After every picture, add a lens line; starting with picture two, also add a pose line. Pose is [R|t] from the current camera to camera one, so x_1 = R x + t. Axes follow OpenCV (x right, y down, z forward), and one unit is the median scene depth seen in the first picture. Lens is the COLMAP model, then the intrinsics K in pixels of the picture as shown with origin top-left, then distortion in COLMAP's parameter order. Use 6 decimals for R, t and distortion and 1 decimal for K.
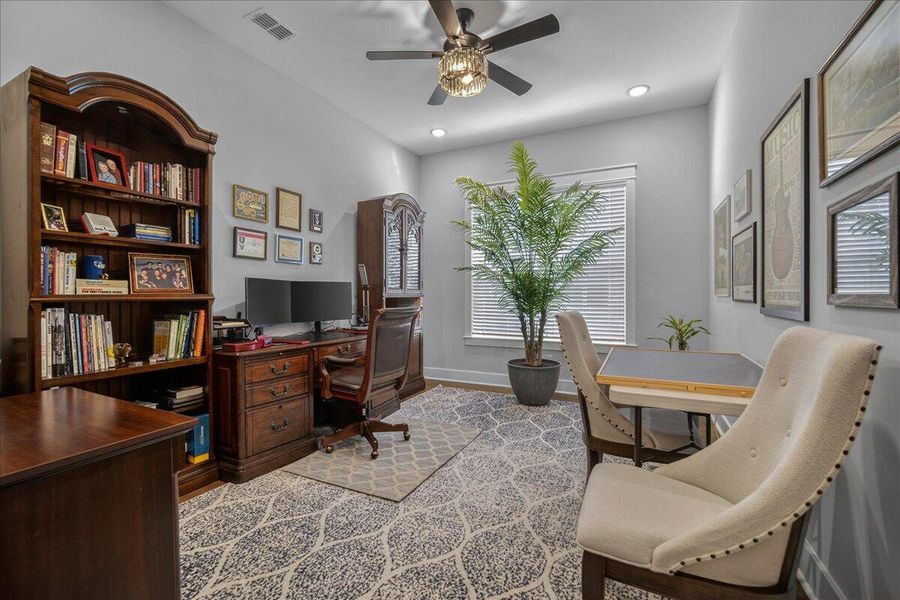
lens RADIAL K [[394.1, 0, 449.8], [0, 394.1, 297.6], [0, 0, 1]] dist [-0.005410, 0.002387]
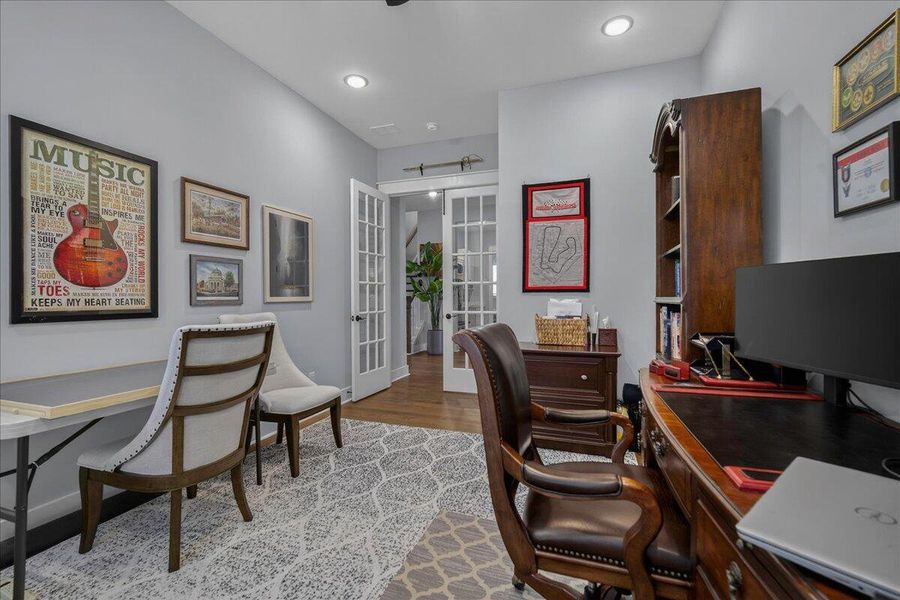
lens RADIAL K [[353.7, 0, 448.7], [0, 353.7, 297.3], [0, 0, 1]] dist [-0.001193, -0.000066]
pose [[-0.989245, 0.002860, -0.146238, -0.023950], [0.001987, 0.999979, 0.006114, -0.022332], [0.146253, 0.005757, -0.989231, 2.126756]]
